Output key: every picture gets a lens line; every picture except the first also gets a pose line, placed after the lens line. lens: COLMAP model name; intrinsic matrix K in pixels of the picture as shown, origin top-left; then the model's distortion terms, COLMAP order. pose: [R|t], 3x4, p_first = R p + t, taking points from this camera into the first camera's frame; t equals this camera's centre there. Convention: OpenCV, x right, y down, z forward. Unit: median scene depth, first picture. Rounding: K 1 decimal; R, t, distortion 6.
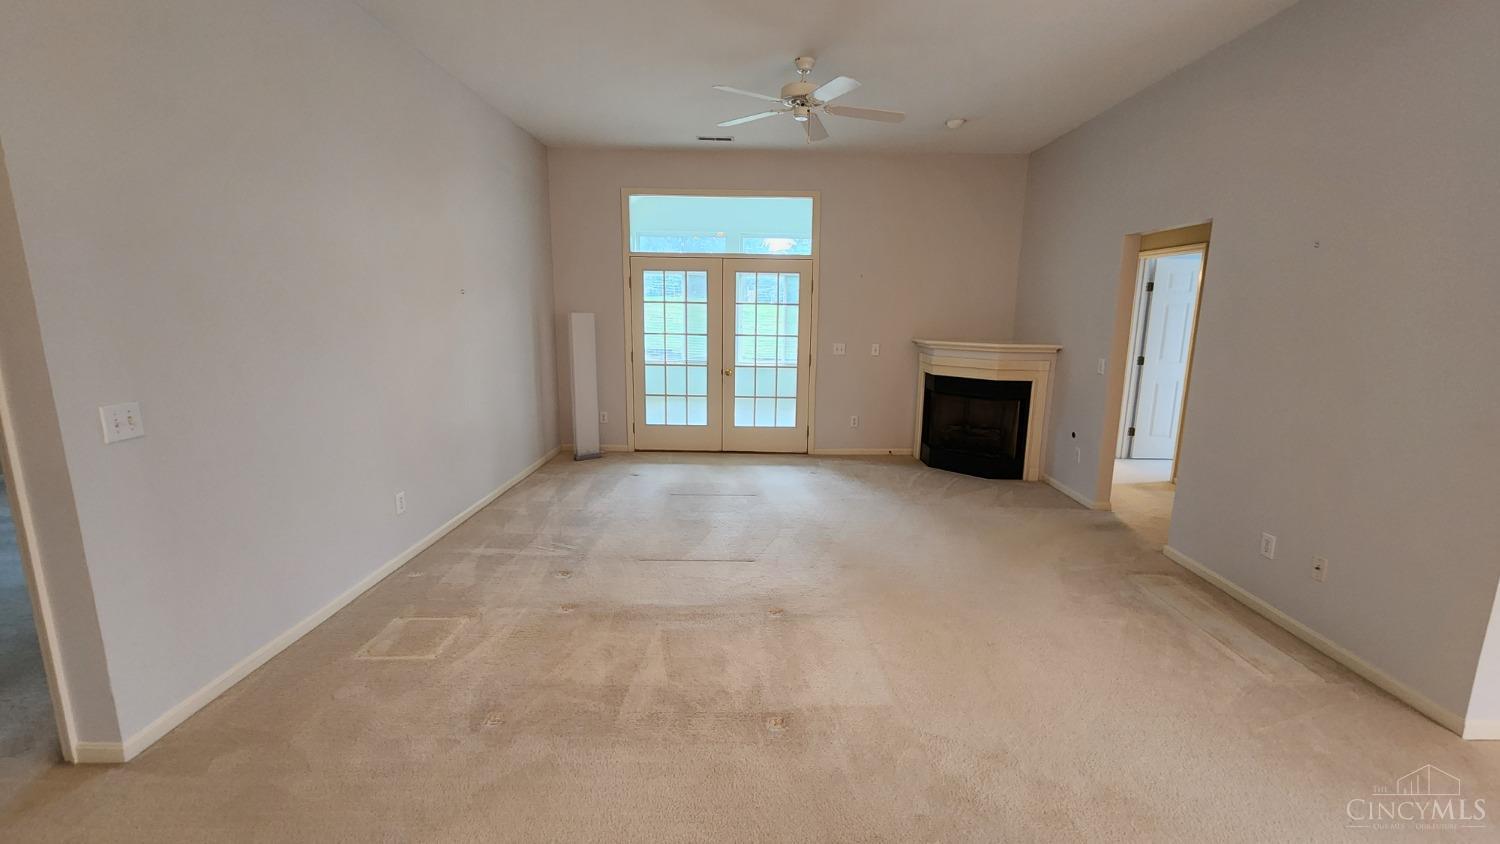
lens RADIAL K [[617.0, 0, 750.0], [0, 617.0, 422.0], [0, 0, 1]] dist [0.002256, -0.000047]
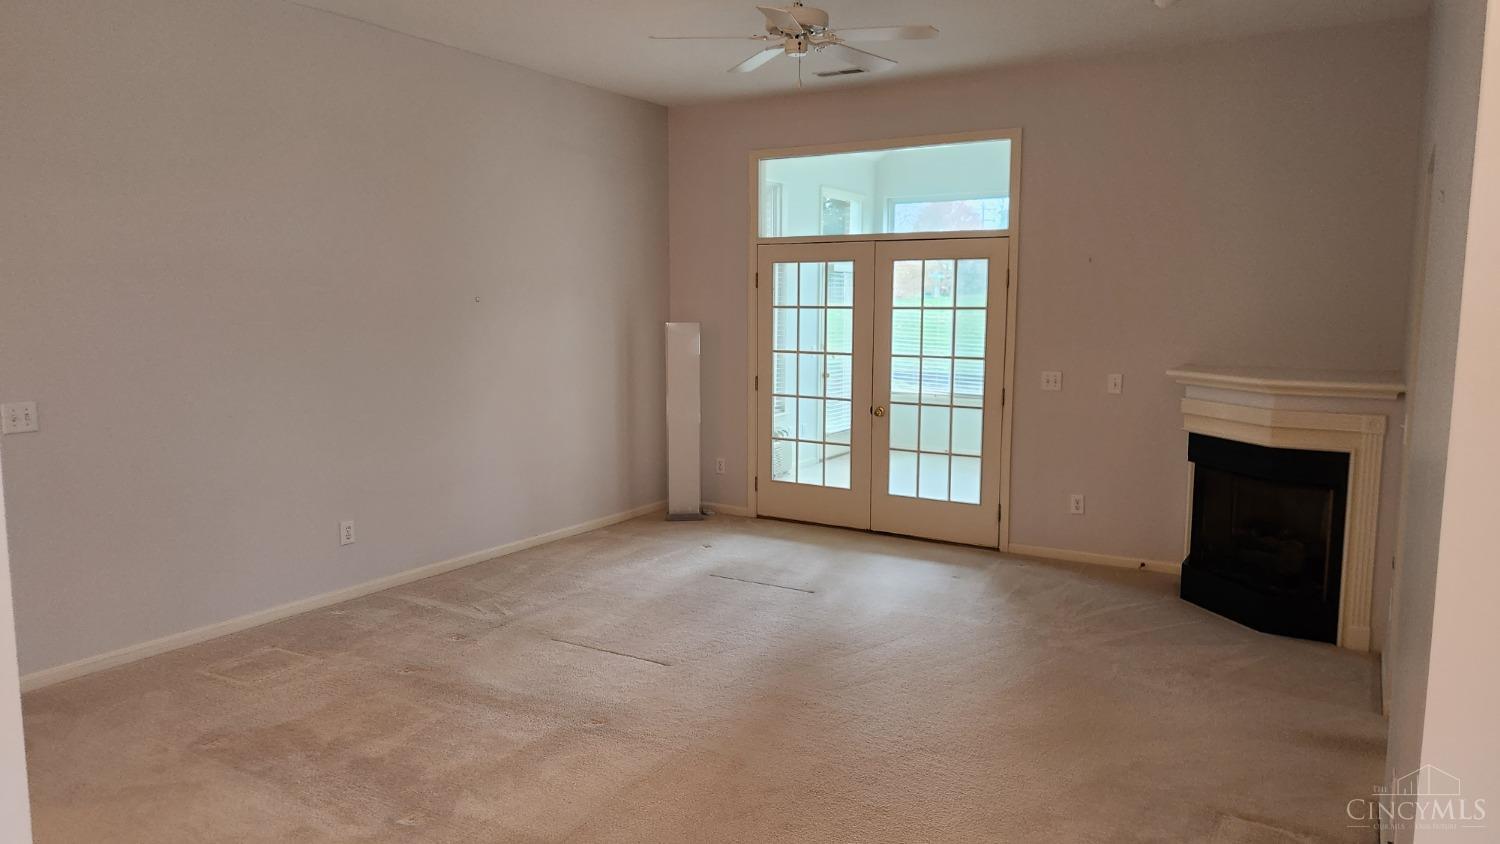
lens RADIAL K [[1004.1, 0, 725.2], [0, 1004.1, 420.9], [0, 0, 1]] dist [0.086333, -0.086844]
pose [[0.852537, 0.051062, -0.520167, 0.397612], [-0.087087, 0.995182, -0.045040, -0.007645], [0.515361, 0.083698, 0.852876, -0.000202]]
